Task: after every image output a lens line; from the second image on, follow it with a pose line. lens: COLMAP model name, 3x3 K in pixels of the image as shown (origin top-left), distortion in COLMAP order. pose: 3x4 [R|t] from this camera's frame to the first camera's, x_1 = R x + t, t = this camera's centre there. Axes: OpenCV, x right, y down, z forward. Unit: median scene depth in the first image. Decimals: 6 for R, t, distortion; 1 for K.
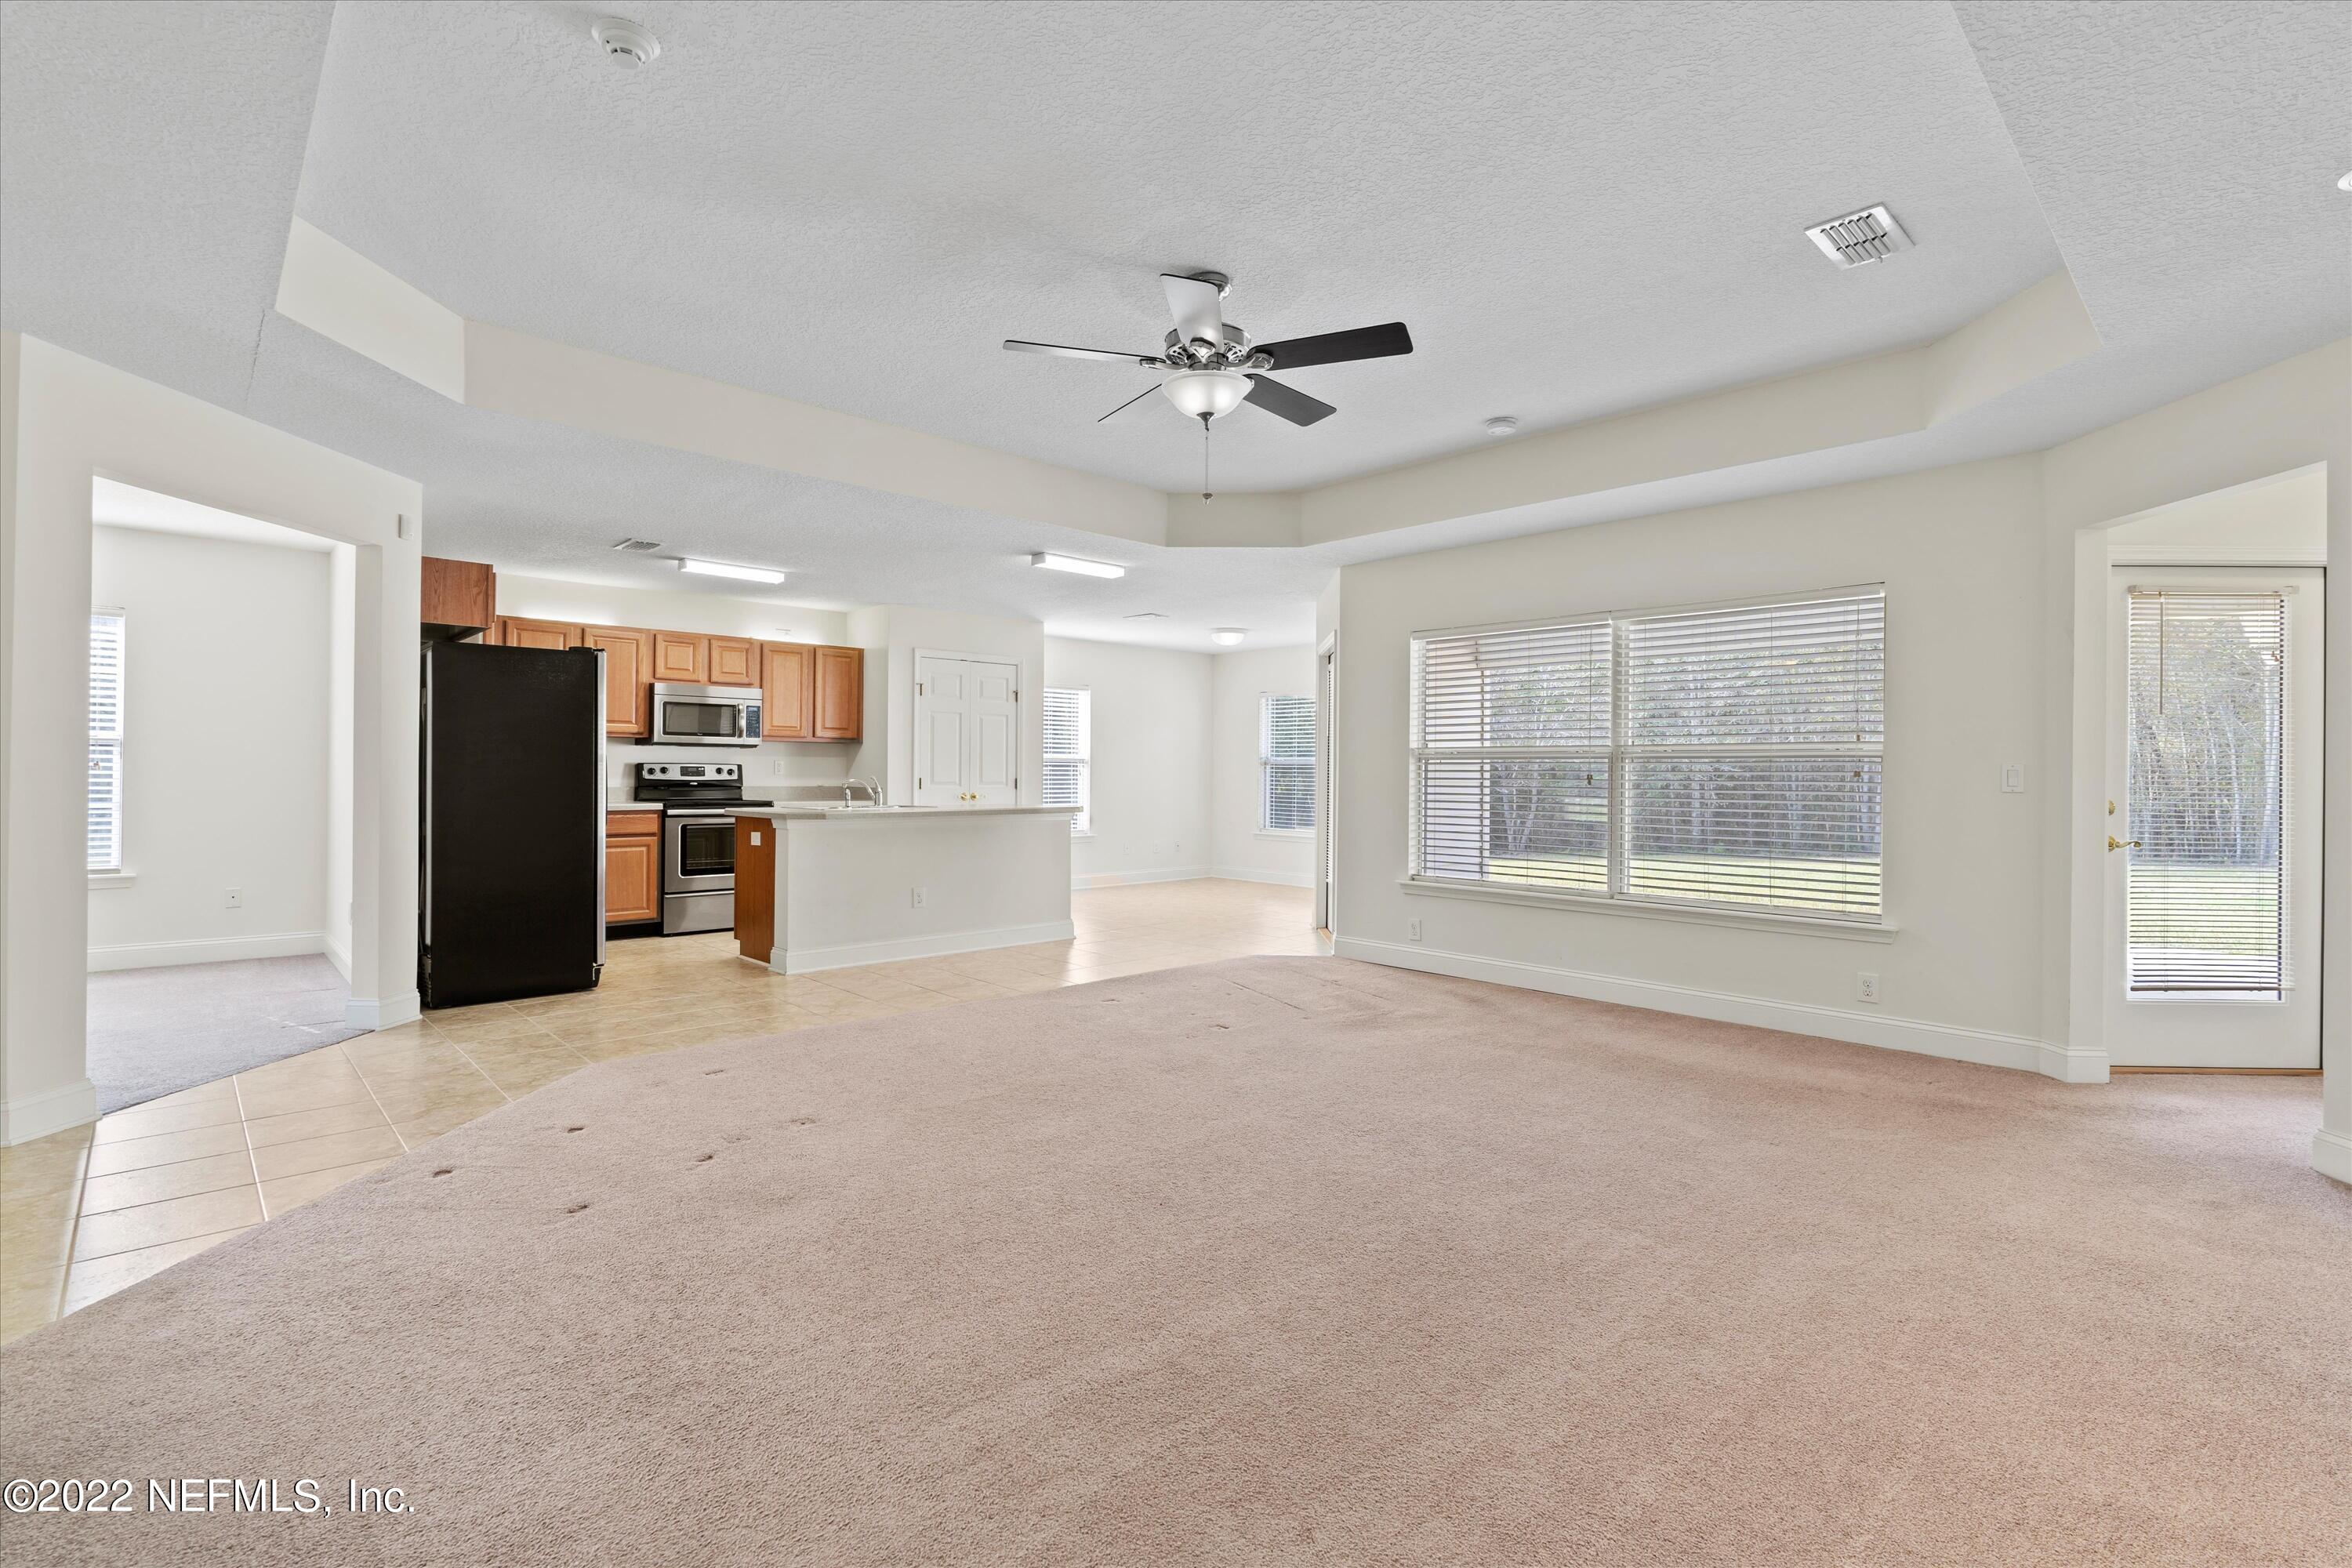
lens RADIAL K [[1067.8, 0, 1176.0], [0, 1067.8, 784.0], [0, 0, 1]] dist [-0.016185, -0.000105]
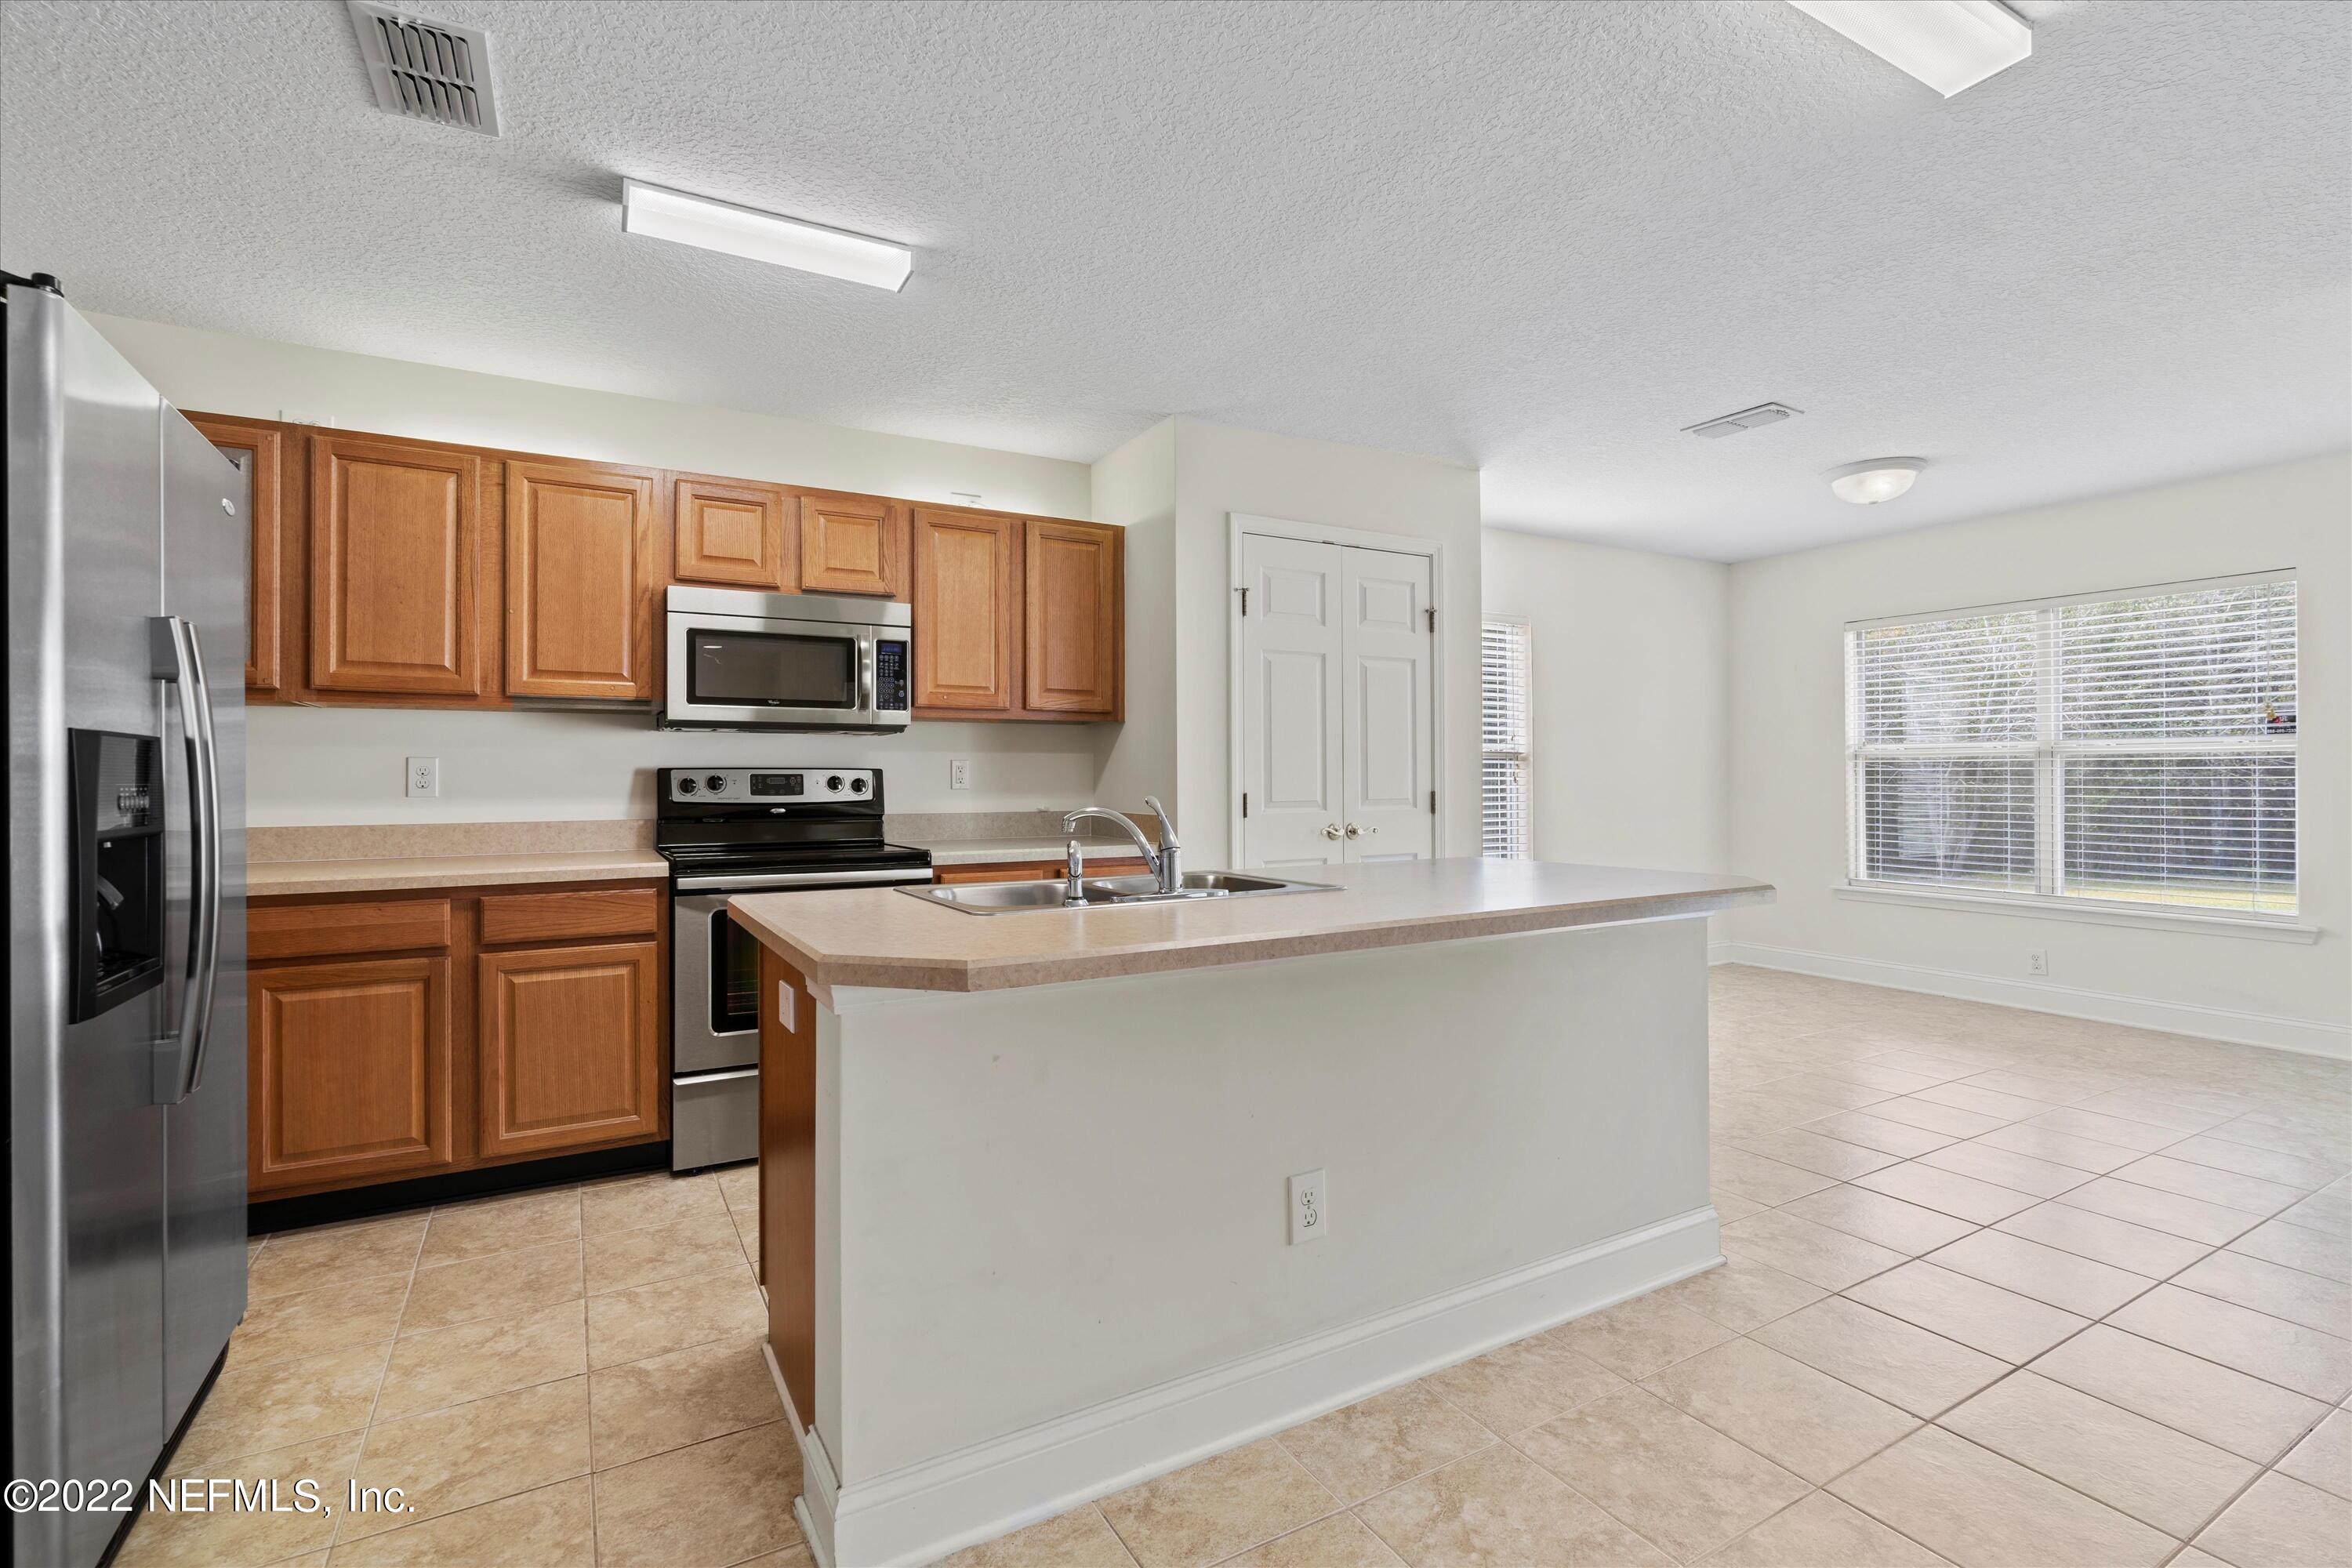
lens RADIAL K [[1064.6, 0, 1148.6], [0, 1064.6, 771.3], [0, 0, 1]] dist [-0.011745, 0.000037]
pose [[0.964701, -0.013704, -0.262992, -0.167574], [0.008973, 0.999776, -0.019182, -0.007168], [0.263196, 0.016145, 0.964607, 0.575892]]
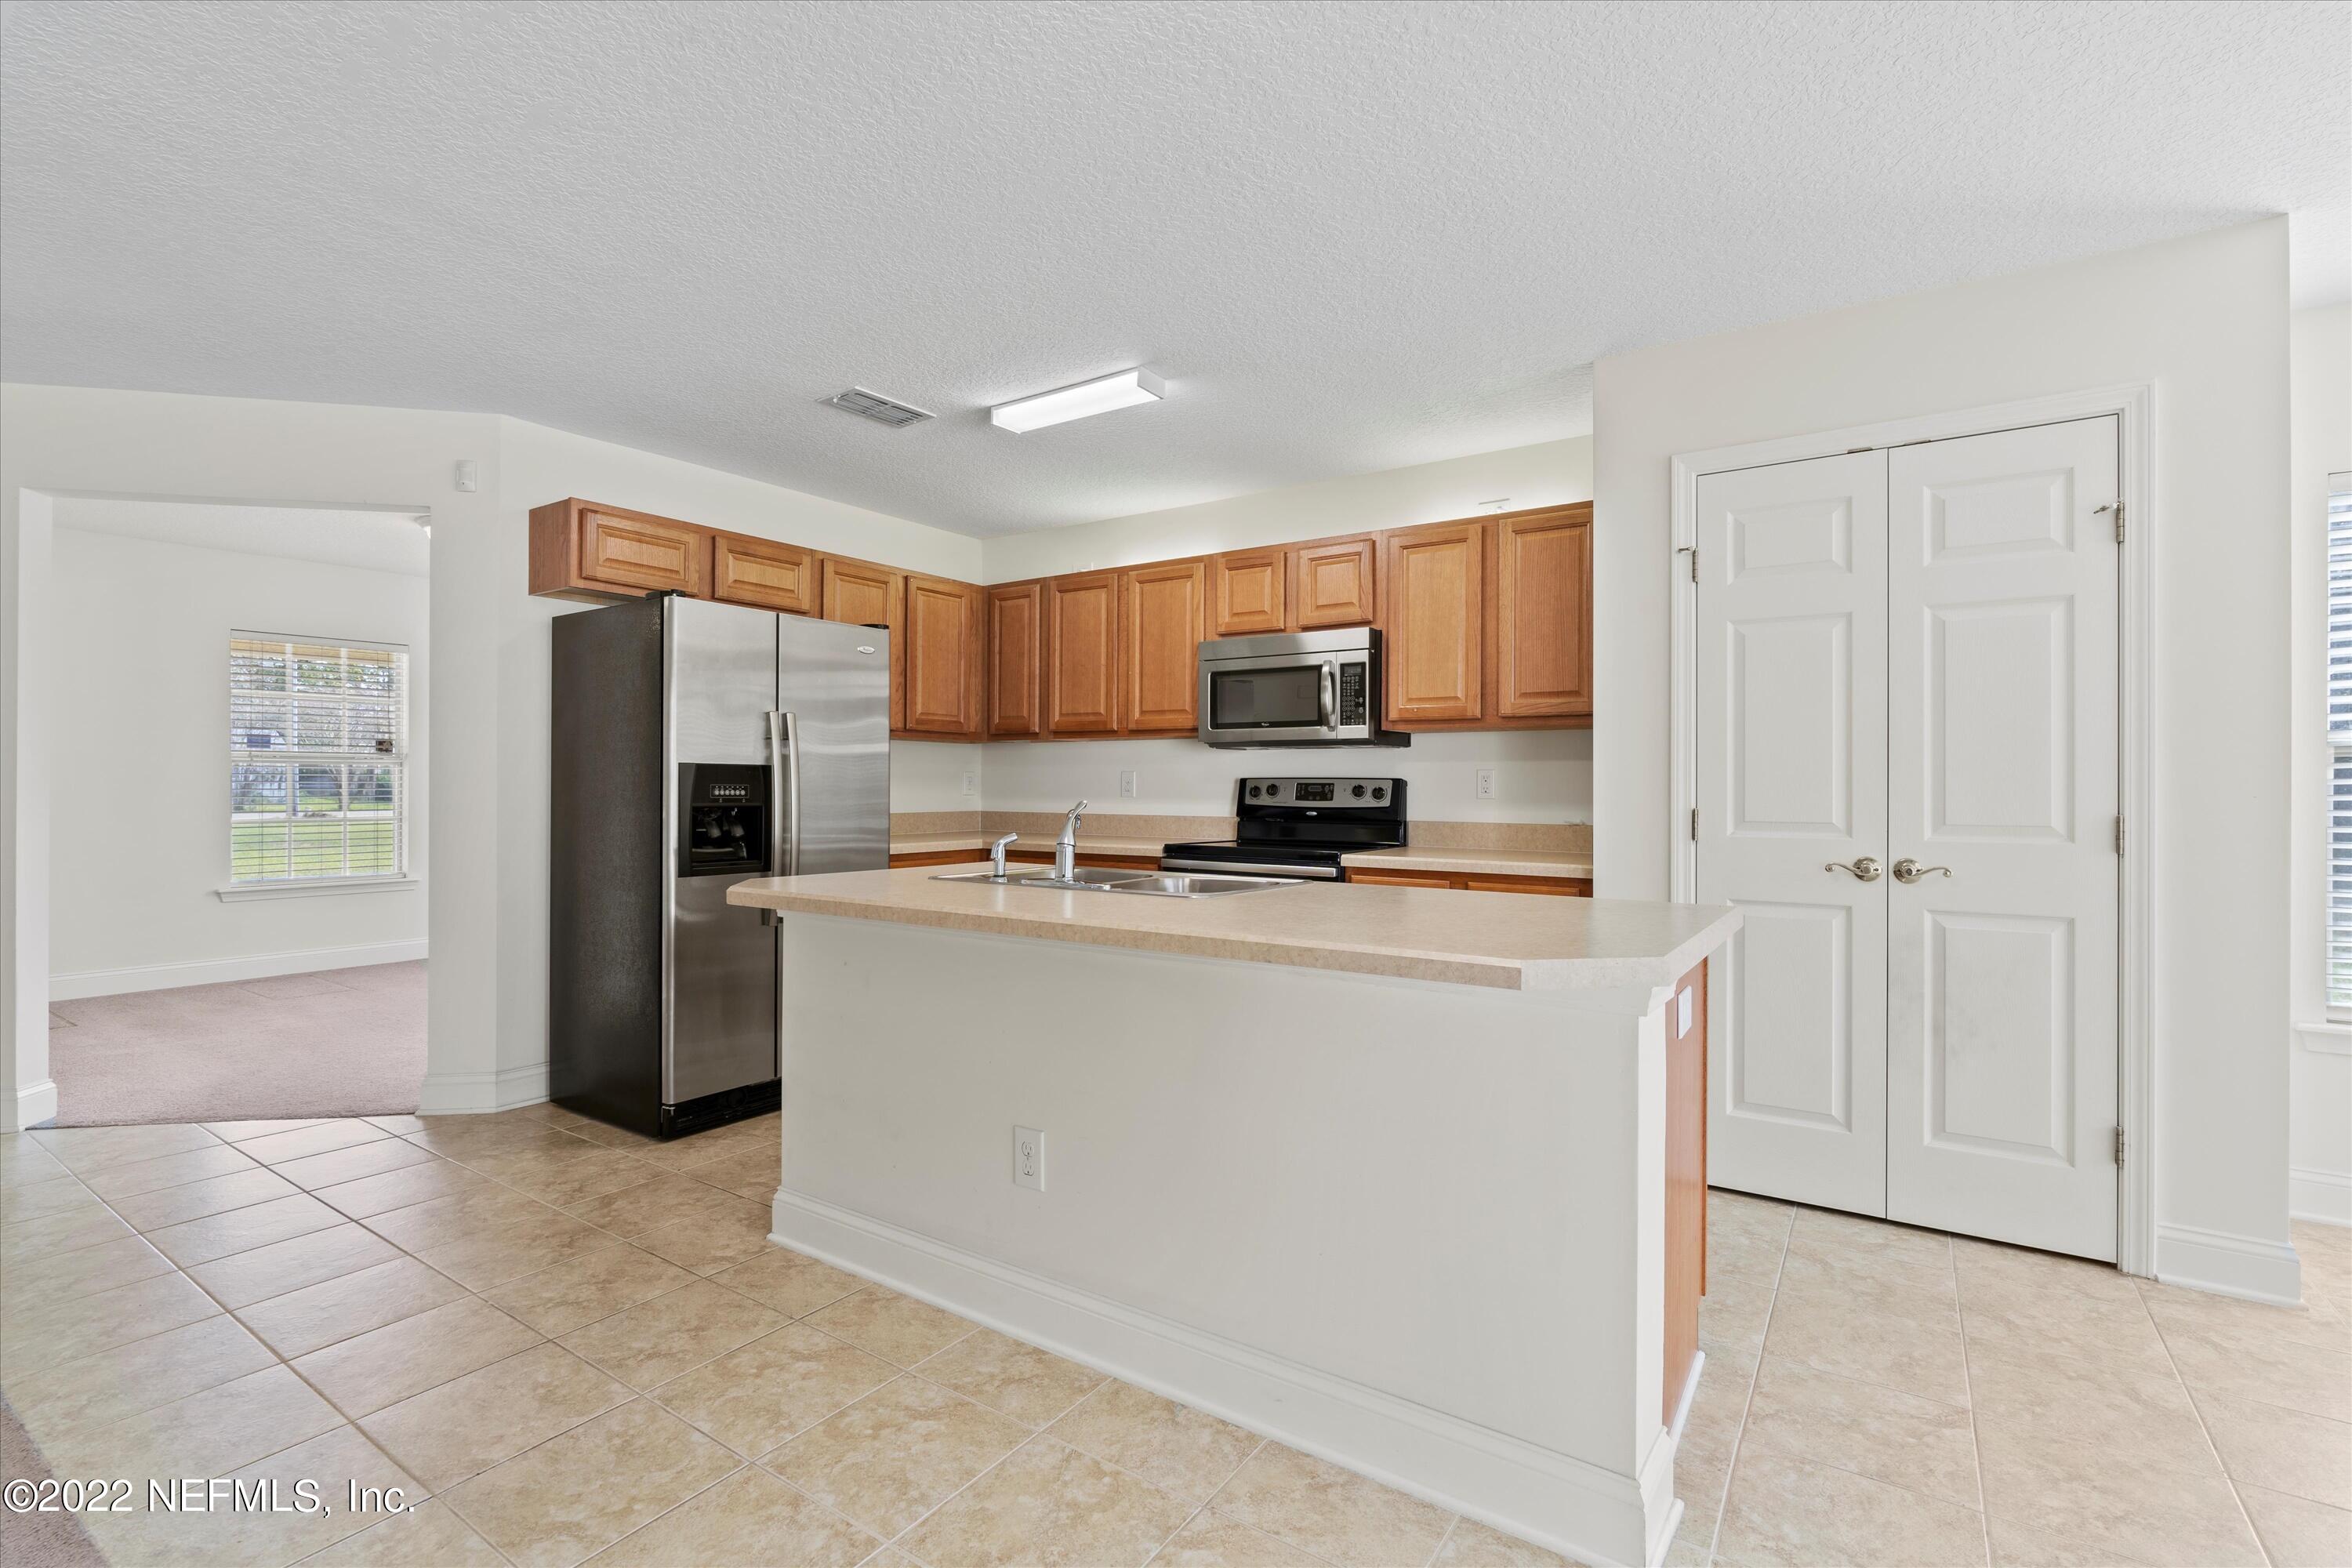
lens RADIAL K [[1067.8, 0, 1176.0], [0, 1067.8, 784.0], [0, 0, 1]] dist [-0.016185, -0.000105]
pose [[0.193308, -0.010578, -0.981081, 0.083125], [-0.014755, 0.999797, -0.013687, -0.007090], [0.981027, 0.017122, 0.193113, 0.801559]]
